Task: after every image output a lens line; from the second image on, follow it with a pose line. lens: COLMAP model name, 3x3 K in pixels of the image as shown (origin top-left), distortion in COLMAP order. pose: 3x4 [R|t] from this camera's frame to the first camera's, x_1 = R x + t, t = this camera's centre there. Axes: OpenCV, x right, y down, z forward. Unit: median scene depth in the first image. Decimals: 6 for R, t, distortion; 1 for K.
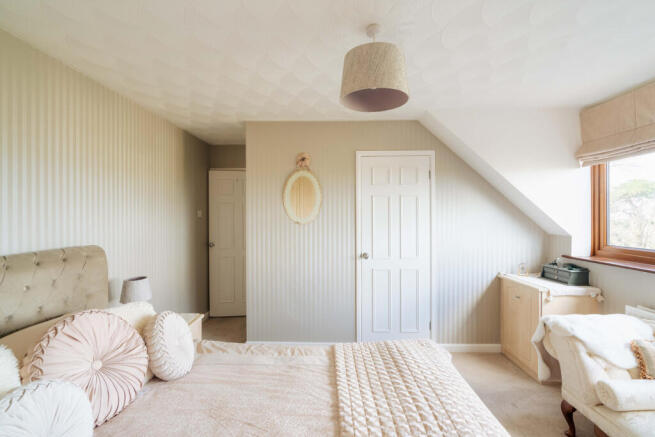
lens RADIAL K [[297.3, 0, 327.5], [0, 297.3, 216.0], [0, 0, 1]] dist [0.016802, 0.000206]
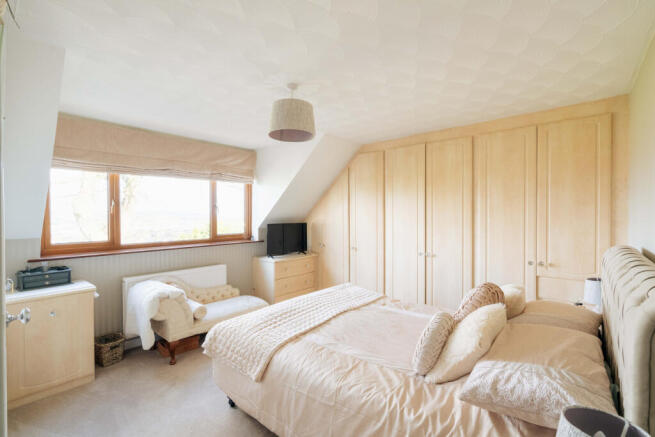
lens RADIAL K [[297.3, 0, 330.0], [0, 297.3, 218.8], [0, 0, 1]] dist [0.016802, 0.000206]
pose [[-0.785961, -0.002727, 0.618270, -0.766605], [0.004891, 0.999932, 0.010629, -0.000466], [-0.618256, 0.011378, -0.785894, 1.768754]]
